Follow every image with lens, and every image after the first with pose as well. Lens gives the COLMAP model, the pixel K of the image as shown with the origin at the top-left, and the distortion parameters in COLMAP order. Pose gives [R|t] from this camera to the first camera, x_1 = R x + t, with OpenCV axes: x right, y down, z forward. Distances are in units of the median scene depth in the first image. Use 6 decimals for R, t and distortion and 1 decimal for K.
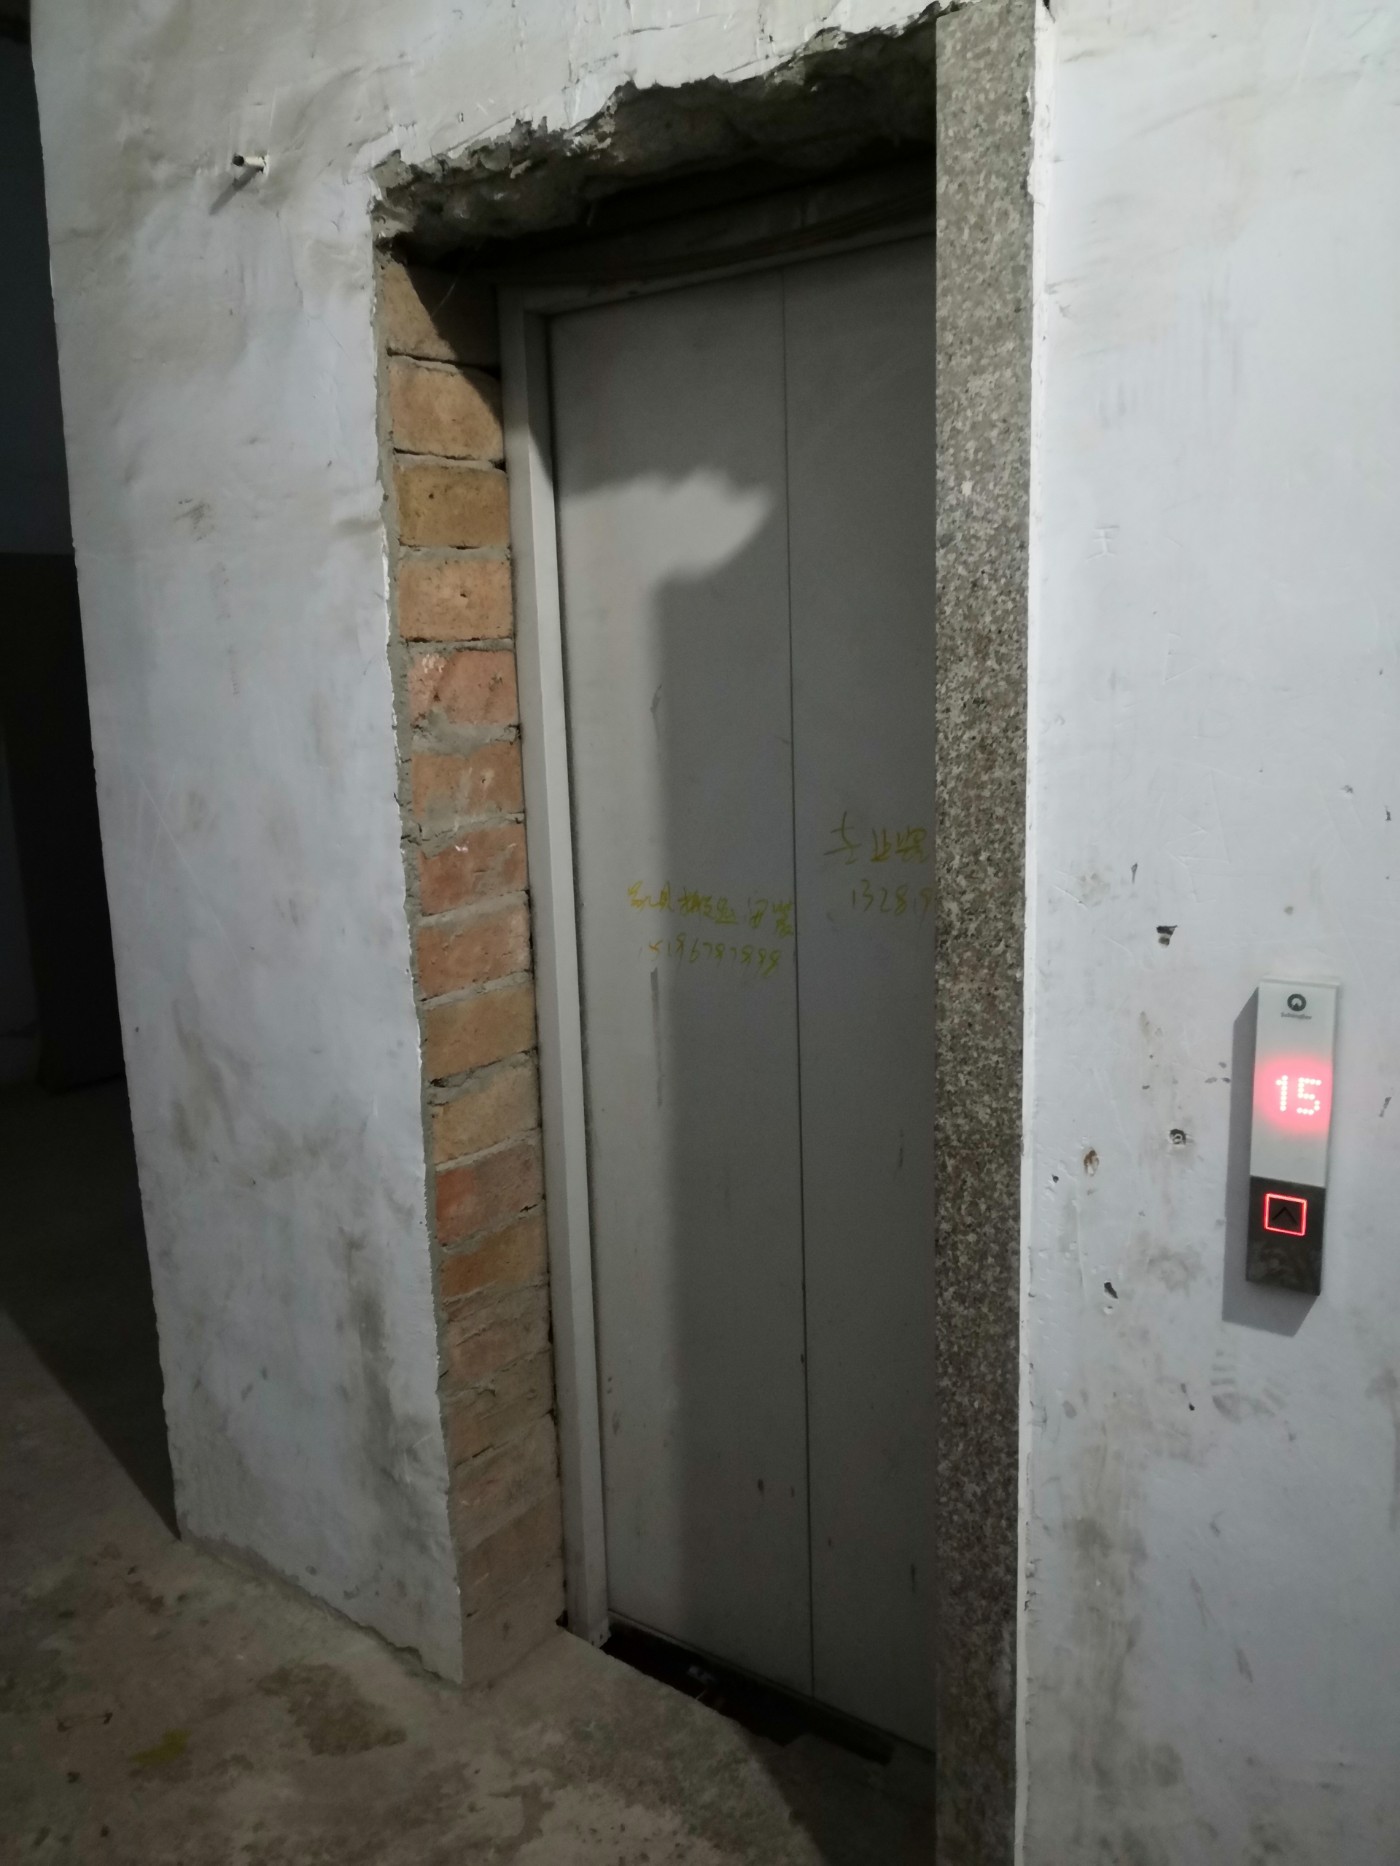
lens RADIAL K [[1447.0, 0, 689.7], [0, 1447.0, 933.9], [0, 0, 1]] dist [0.031516, -0.058422]
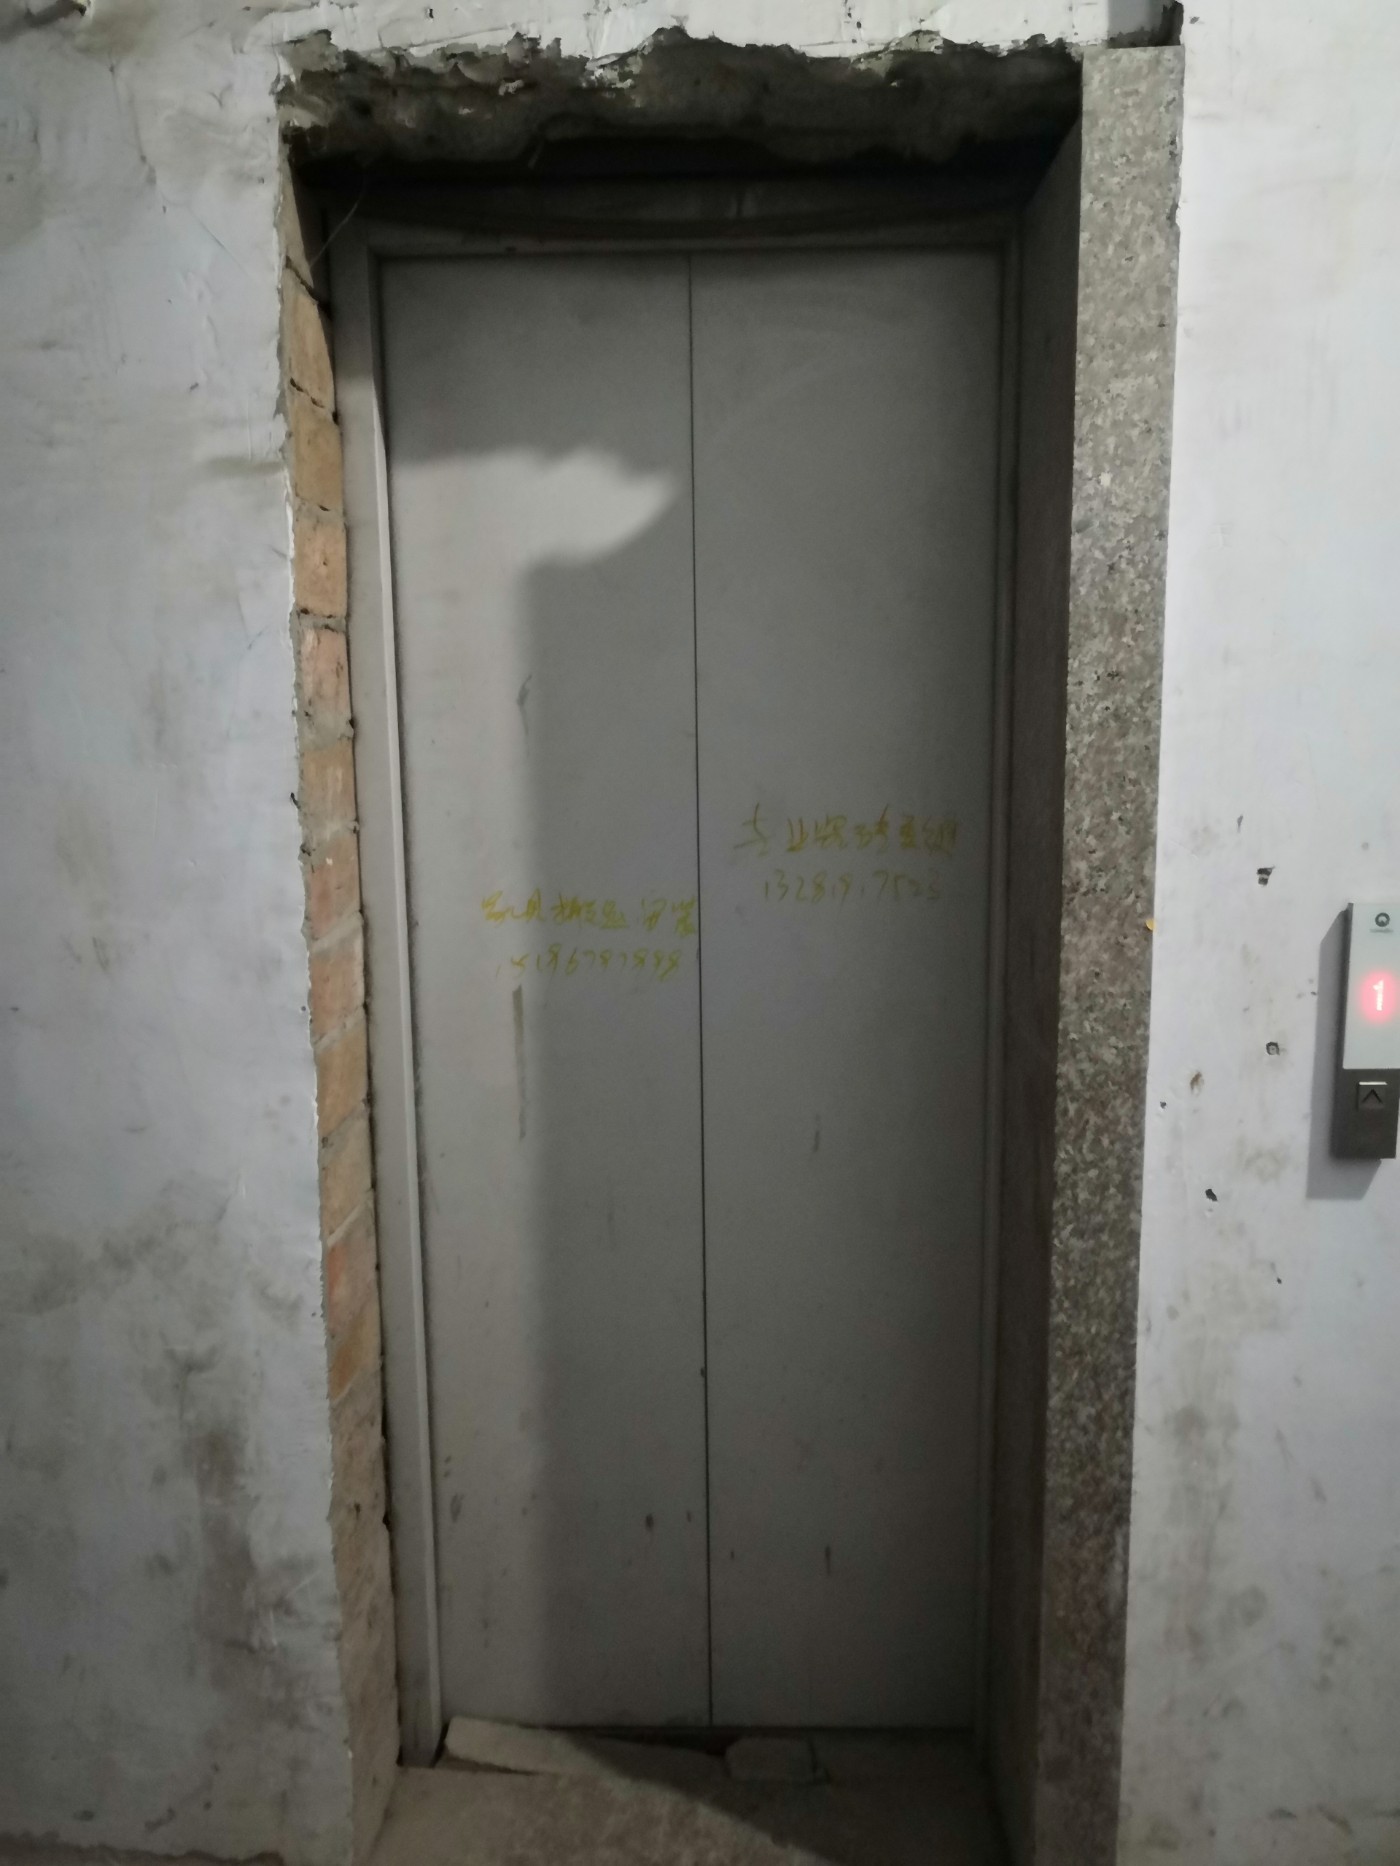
lens RADIAL K [[1447.0, 0, 706.0], [0, 1447.0, 934.4], [0, 0, 1]] dist [0.031516, -0.058422]
pose [[0.829925, -0.067890, 0.553728, -0.580316], [0.090193, 0.995838, -0.013086, 0.018875], [-0.550535, 0.060803, 0.832595, 0.229411]]
